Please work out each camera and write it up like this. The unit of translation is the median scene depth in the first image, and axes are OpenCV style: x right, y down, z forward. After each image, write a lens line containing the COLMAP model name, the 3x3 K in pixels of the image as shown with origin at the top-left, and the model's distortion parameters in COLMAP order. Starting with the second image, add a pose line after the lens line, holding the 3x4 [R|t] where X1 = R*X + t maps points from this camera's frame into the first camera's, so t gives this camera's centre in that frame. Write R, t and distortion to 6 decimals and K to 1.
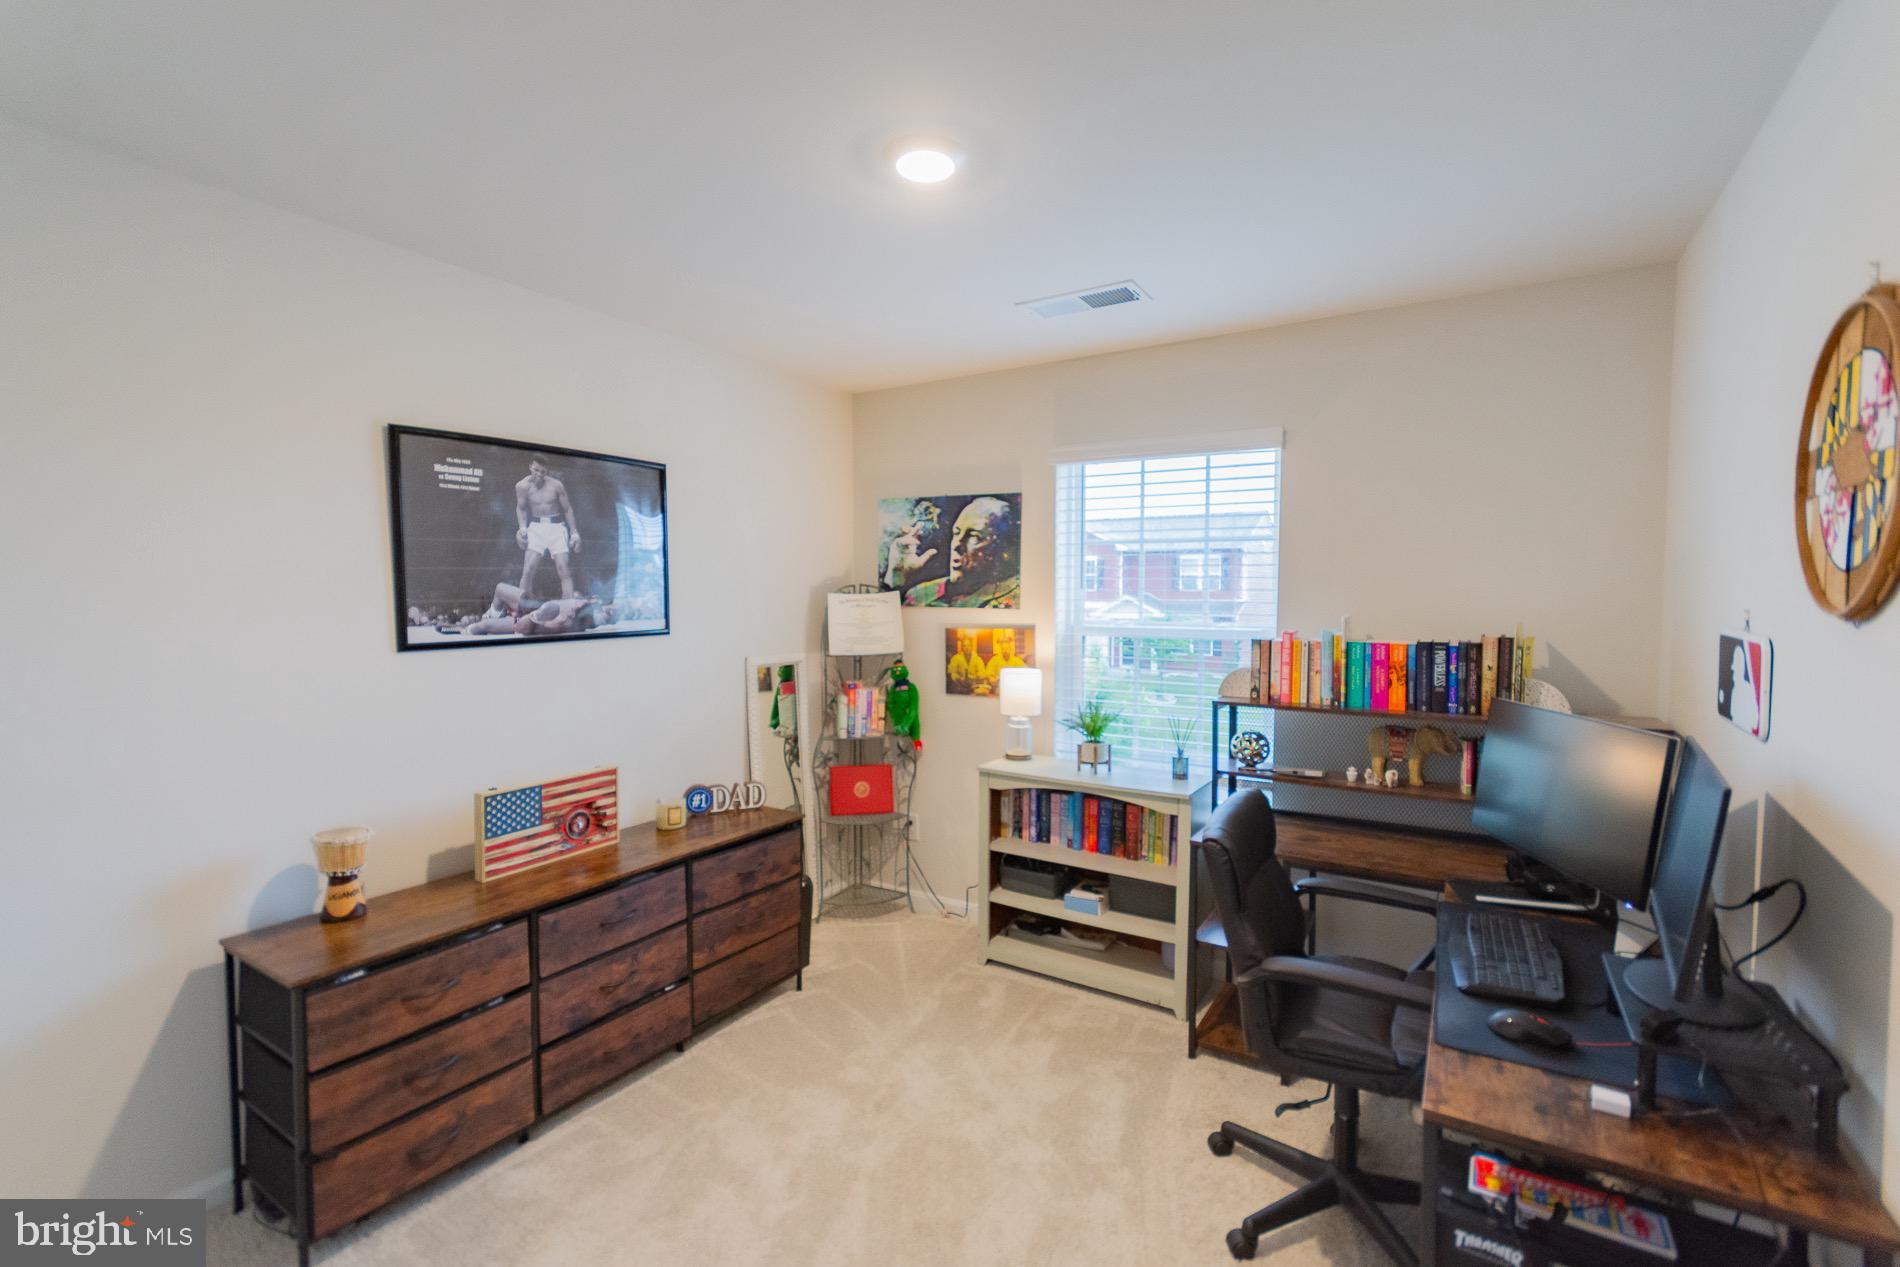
lens RADIAL K [[850.7, 0, 949.8], [0, 850.7, 633.7], [0, 0, 1]] dist [0.013857, -0.004327]
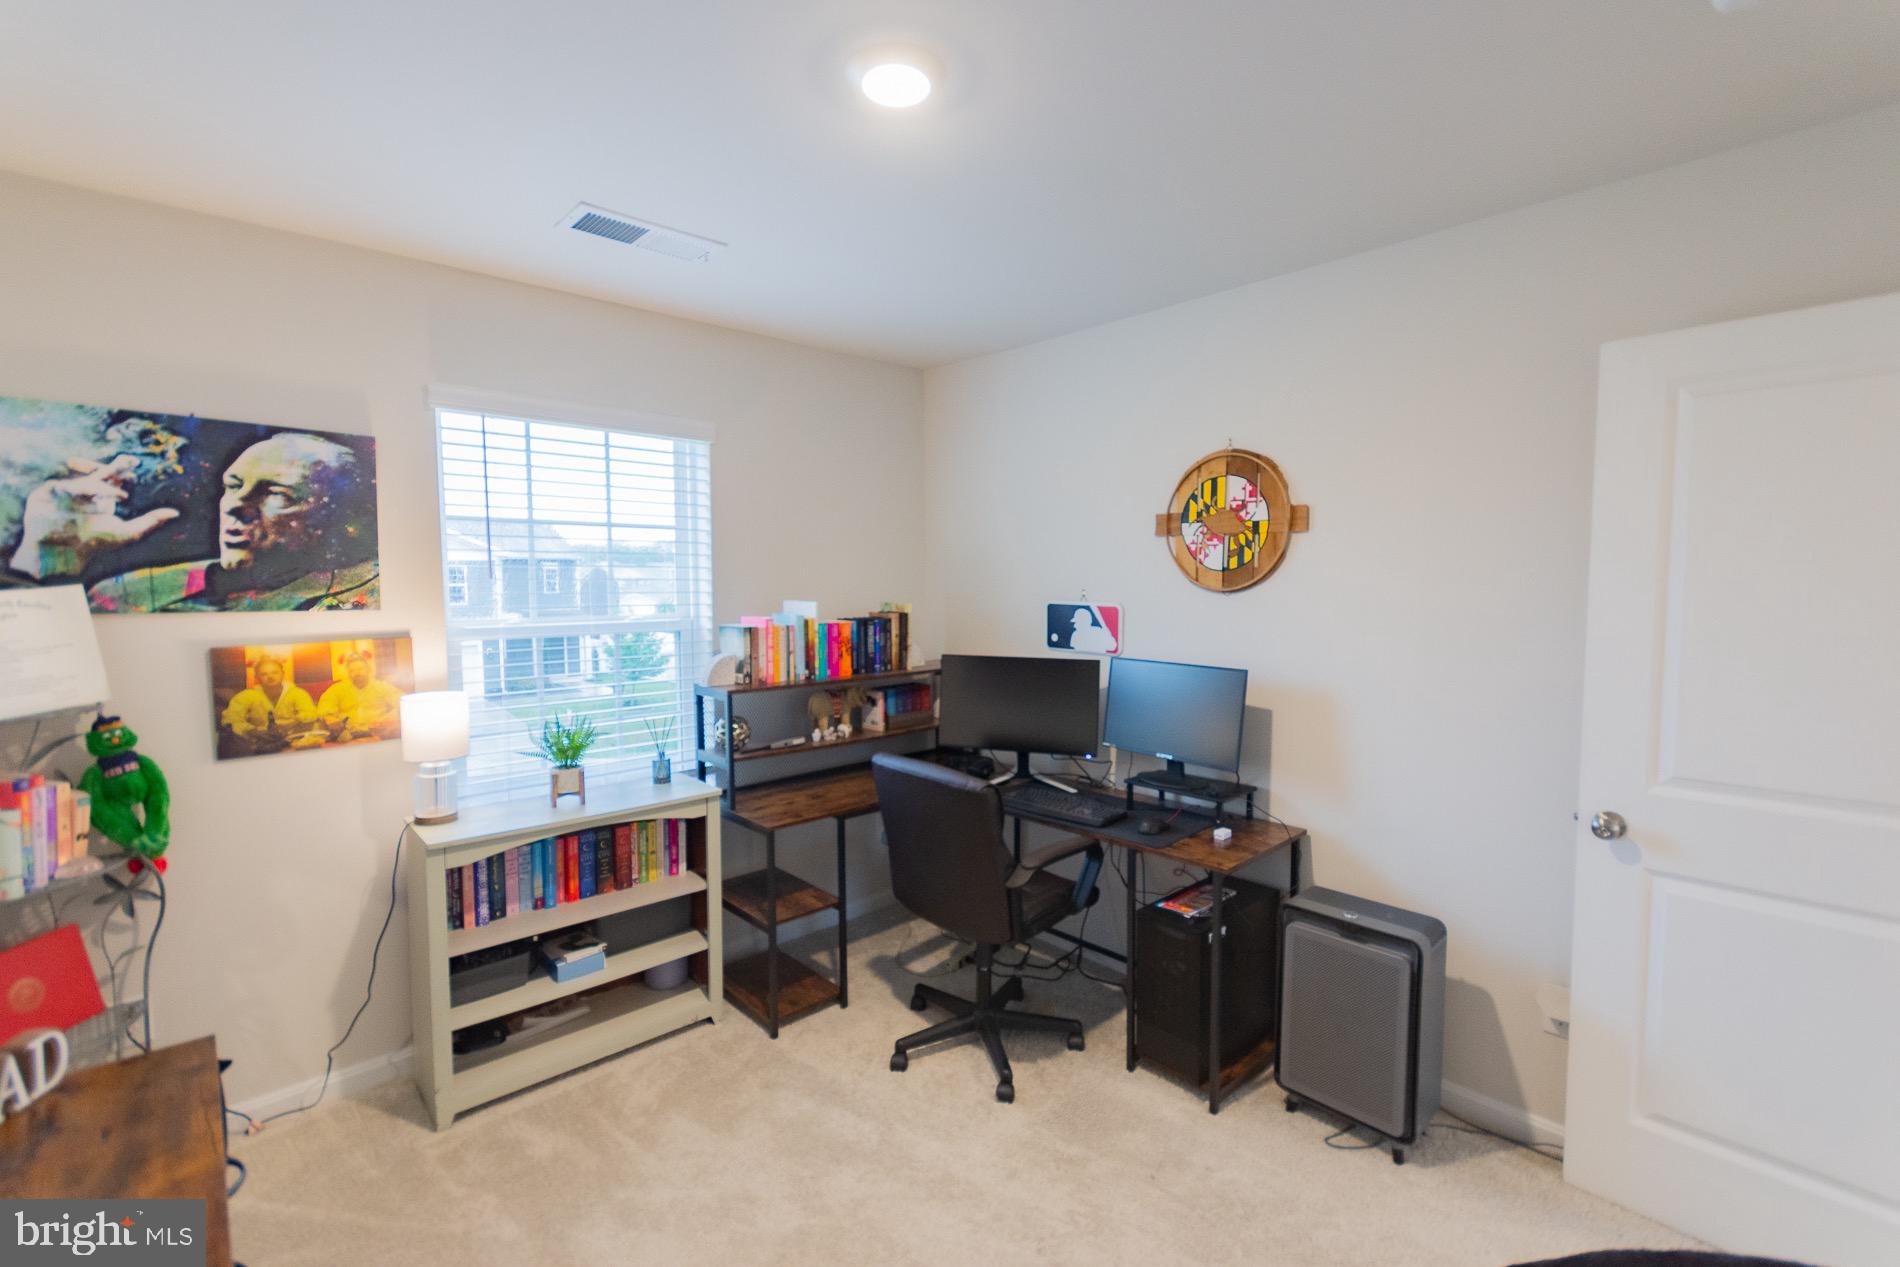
lens RADIAL K [[850.7, 0, 937.3], [0, 850.7, 629.2], [0, 0, 1]] dist [0.013857, -0.004327]
pose [[0.259446, -0.062528, 0.963731, -0.451303], [0.051295, 0.997385, 0.050902, -0.024417], [-0.964394, 0.036228, 0.261975, 0.384307]]
